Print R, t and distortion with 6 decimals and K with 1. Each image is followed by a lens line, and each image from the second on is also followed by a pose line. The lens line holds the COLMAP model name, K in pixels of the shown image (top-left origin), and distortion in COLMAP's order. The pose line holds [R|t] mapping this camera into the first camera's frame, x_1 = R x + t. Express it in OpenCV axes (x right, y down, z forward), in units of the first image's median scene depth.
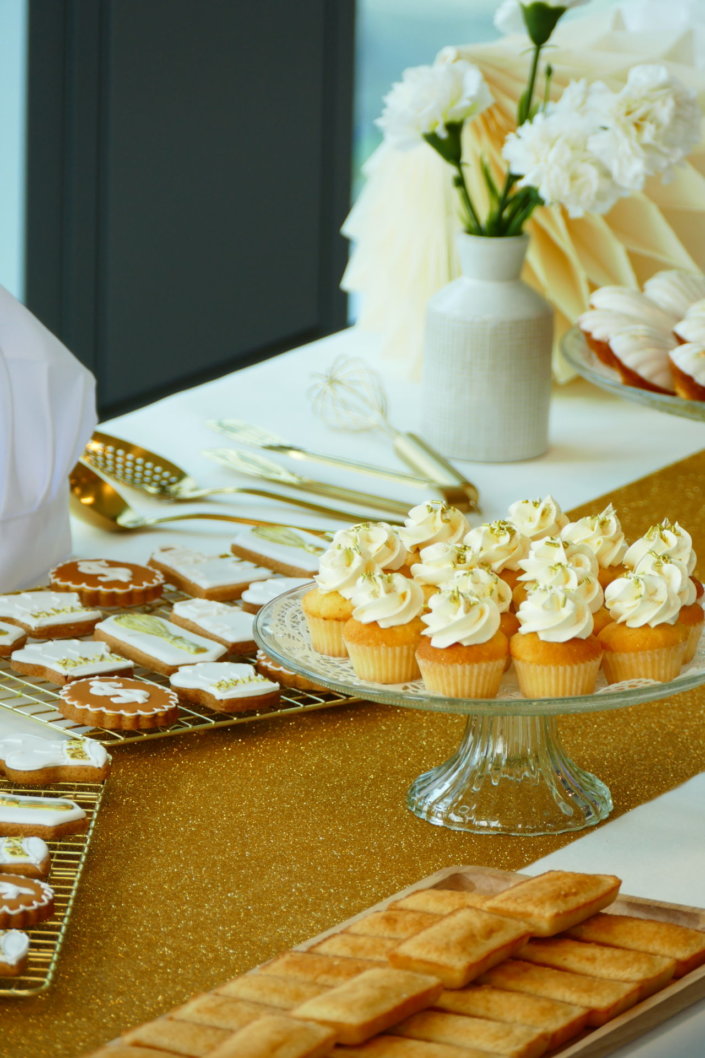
lens RADIAL K [[7891.2, 0, 355.7], [0, 7891.2, 529.5], [0, 0, 1]] dist [-0.163141, 0.000000]
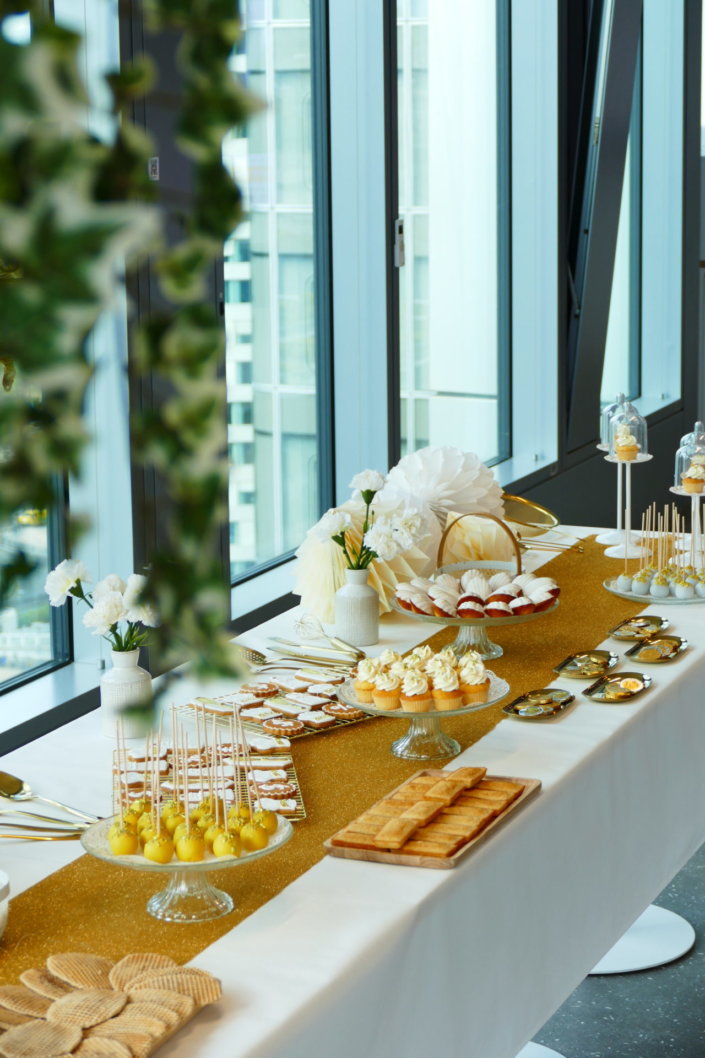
lens RADIAL K [[2612.8, 0, 355.4], [0, 2612.8, 494.4], [0, 0, 1]] dist [-0.077098, 0.000000]
pose [[0.988437, -0.055446, 0.141128, -0.138223], [0.068081, 0.993937, -0.086336, 0.022318], [-0.135486, 0.094946, 0.986220, 0.036078]]
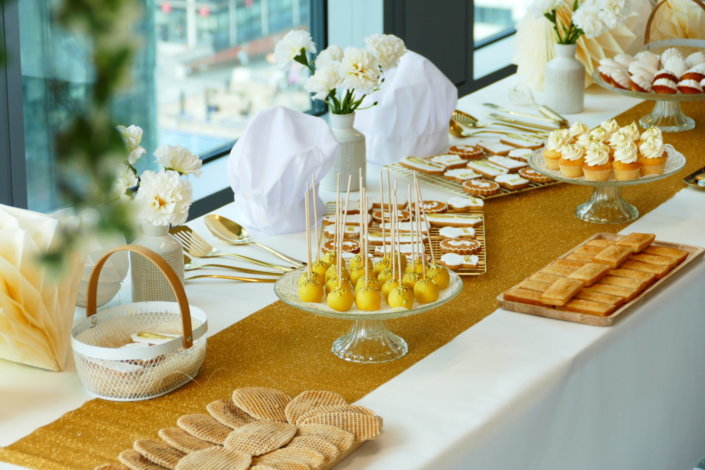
lens RADIAL K [[2332.5, 0, 336.9], [0, 2332.5, 236.2], [0, 0, 1]] dist [0.032592, 0.000000]
pose [[0.999648, -0.026458, 0.001894, -0.093822], [0.026385, 0.999150, 0.031676, 0.010368], [-0.002730, -0.031614, 0.999496, 0.037438]]
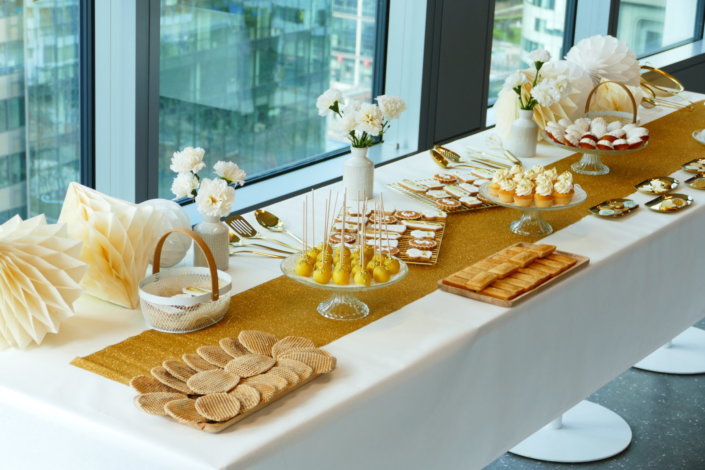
lens RADIAL K [[1577.6, 0, 319.7], [0, 1577.6, 247.6], [0, 0, 1]] dist [-0.048127, 0.000000]
pose [[0.995409, 0.048819, -0.082330, -0.028285], [-0.044519, 0.997587, 0.053283, 0.000847], [0.084732, -0.049373, 0.995180, 0.042109]]
